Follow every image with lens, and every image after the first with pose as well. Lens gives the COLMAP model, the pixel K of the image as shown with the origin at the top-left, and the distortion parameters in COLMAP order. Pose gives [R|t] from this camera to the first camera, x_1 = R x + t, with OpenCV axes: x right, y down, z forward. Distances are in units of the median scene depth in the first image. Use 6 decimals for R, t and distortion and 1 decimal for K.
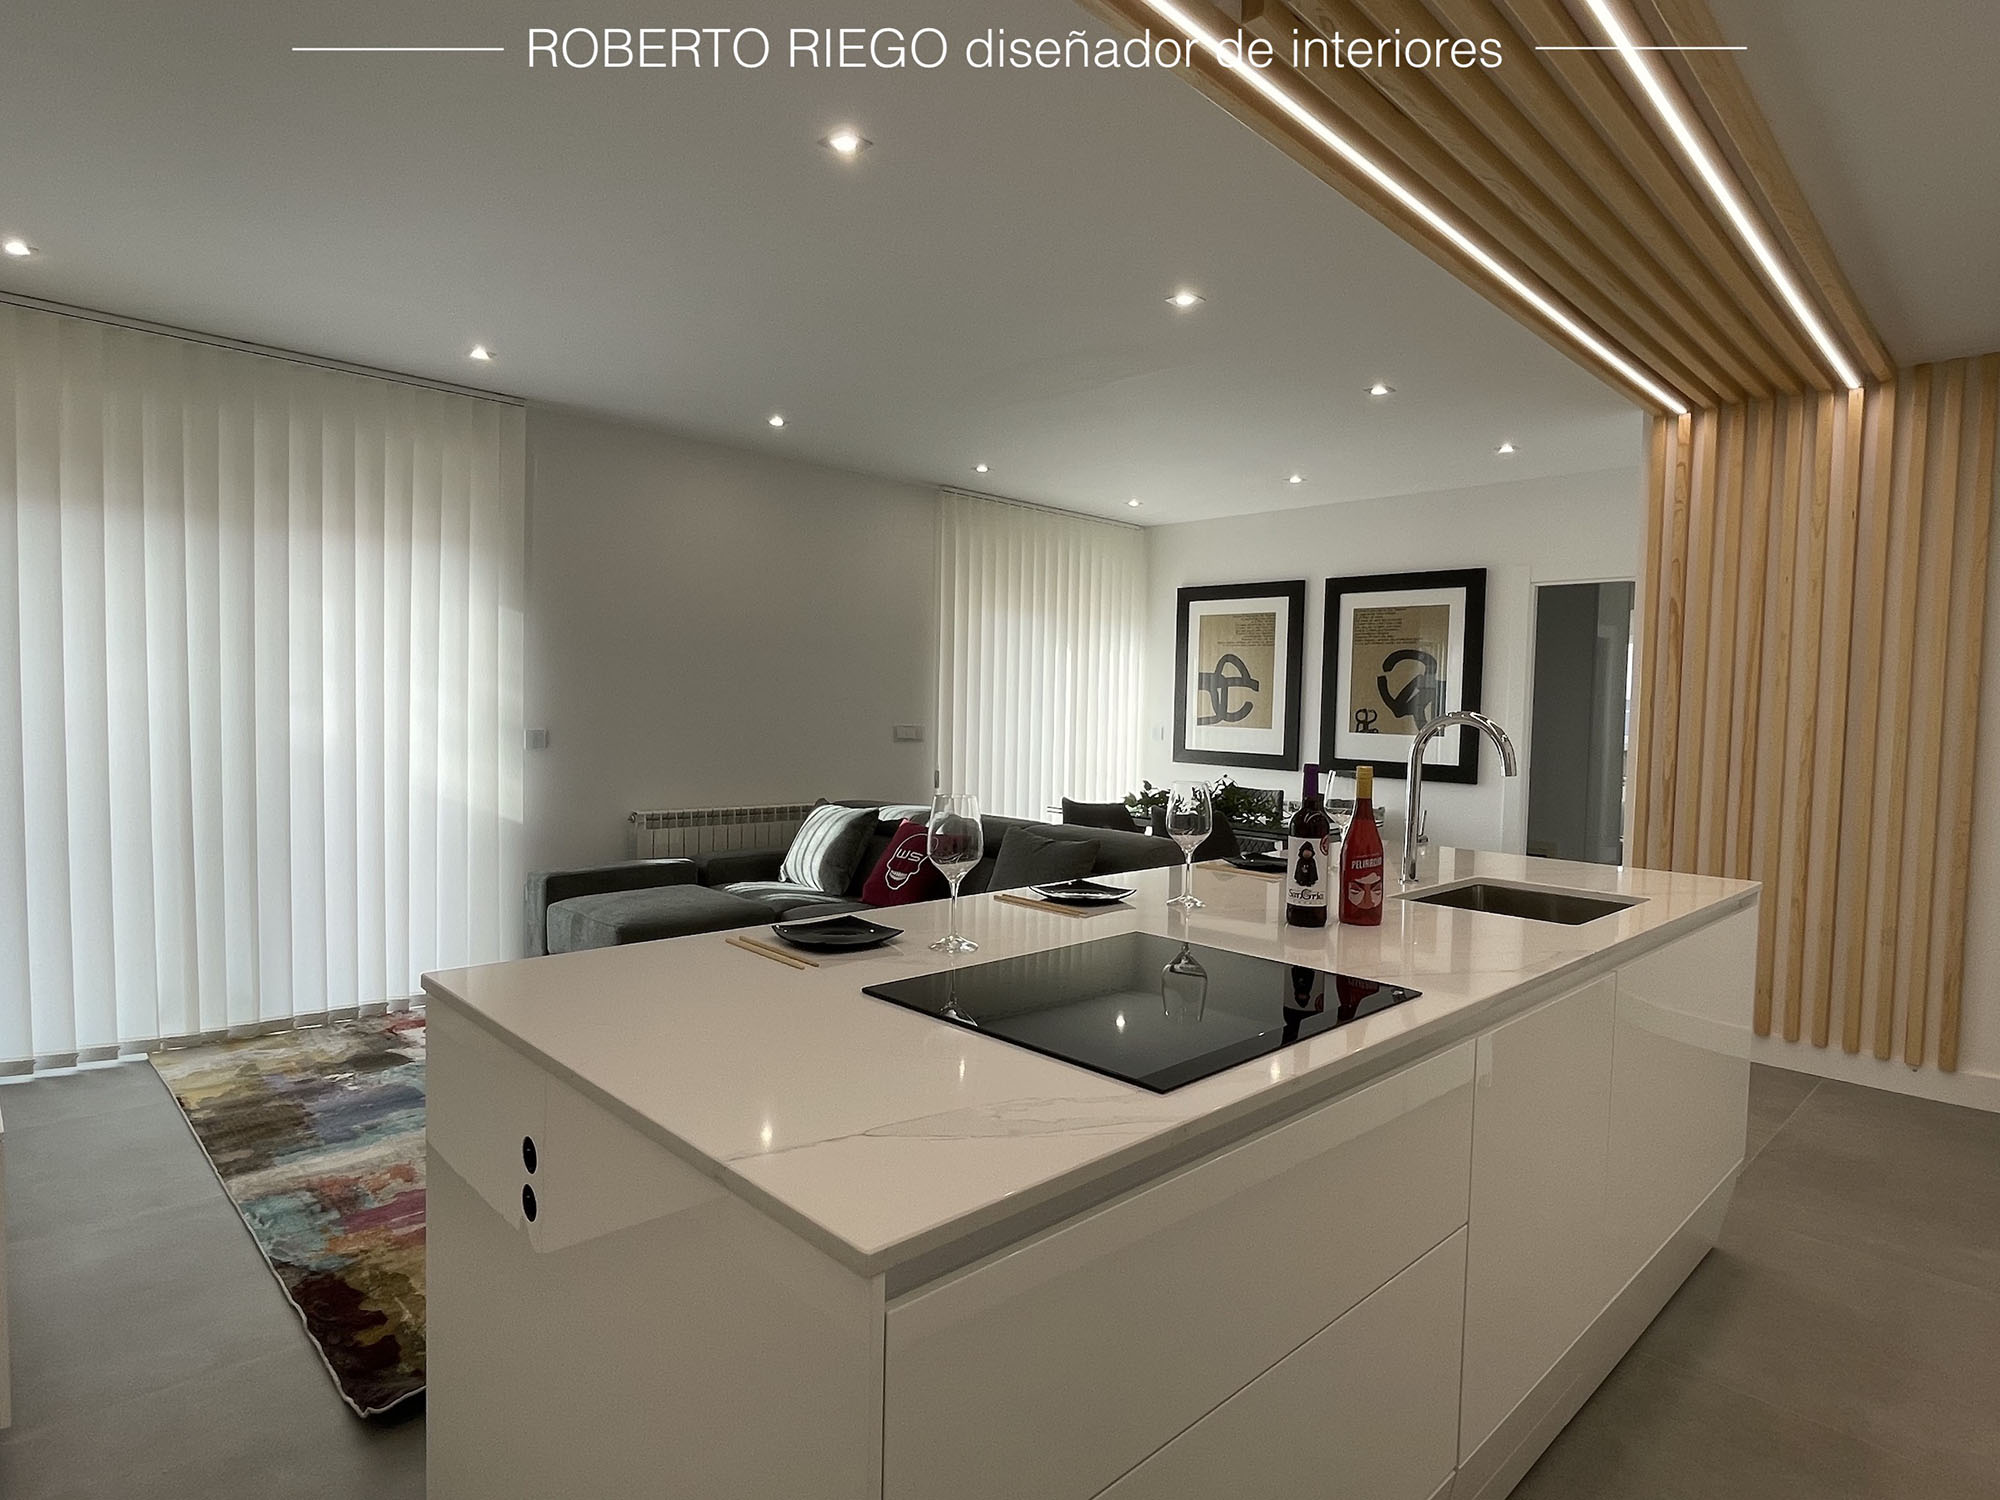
lens RADIAL K [[1091.5, 0, 1003.9], [0, 1091.5, 752.5], [0, 0, 1]] dist [-0.003462, -0.000327]
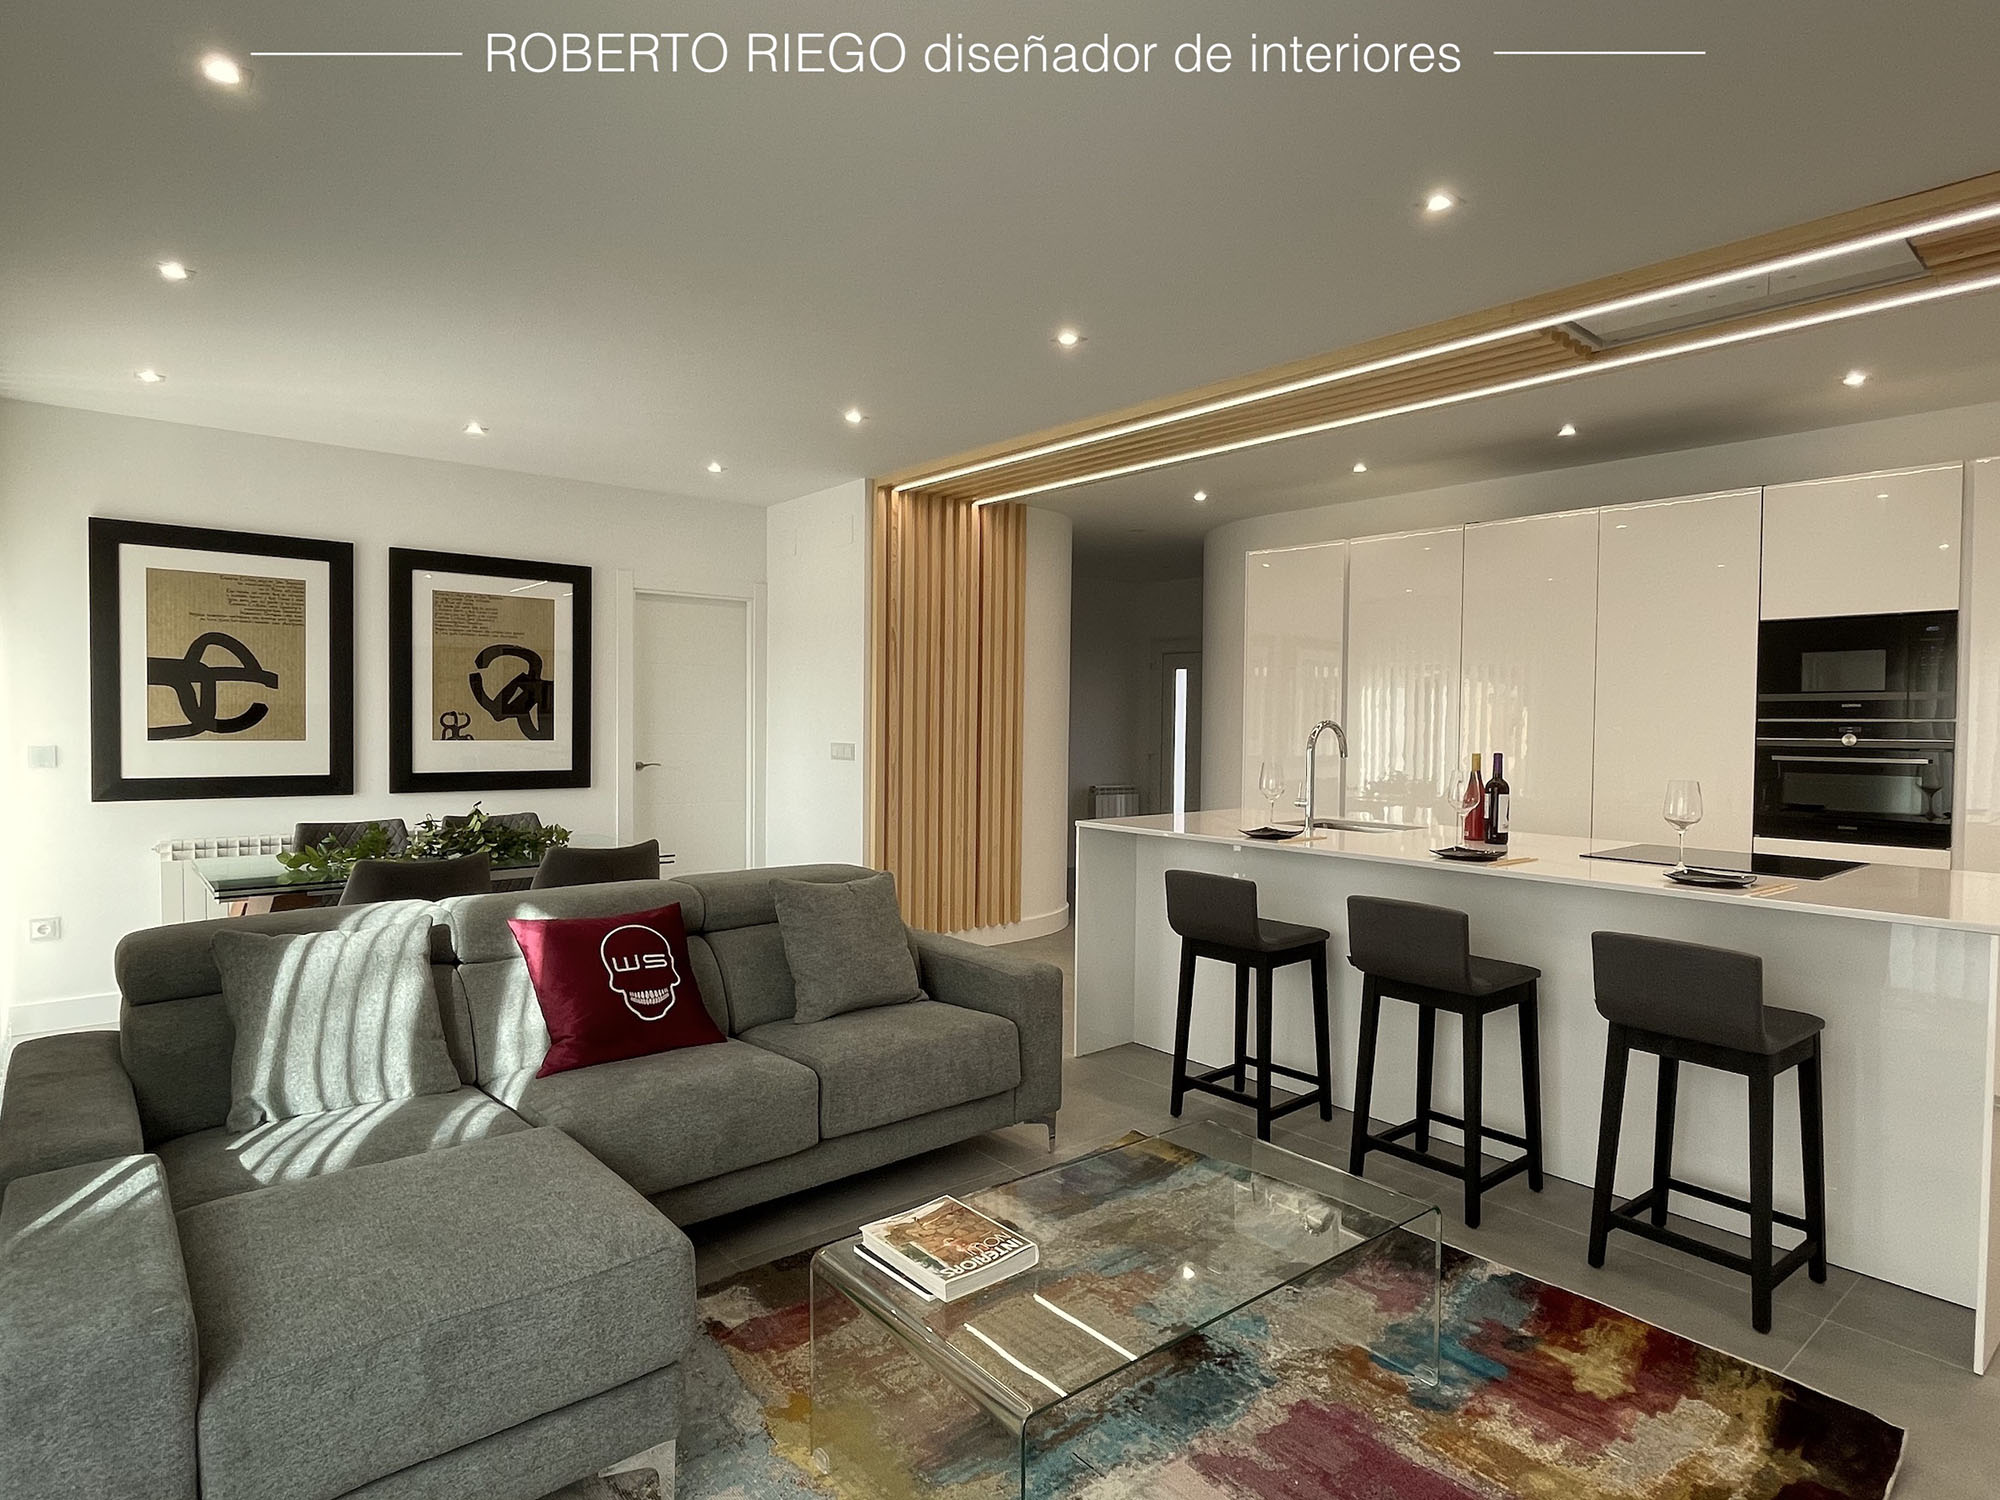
lens RADIAL K [[1091.5, 0, 1002.1], [0, 1091.5, 748.6], [0, 0, 1]] dist [-0.003462, -0.000327]
pose [[0.070864, -0.053000, 0.996077, -0.442768], [0.035117, 0.998101, 0.050609, -0.036121], [-0.996868, 0.031393, 0.072590, 0.476890]]
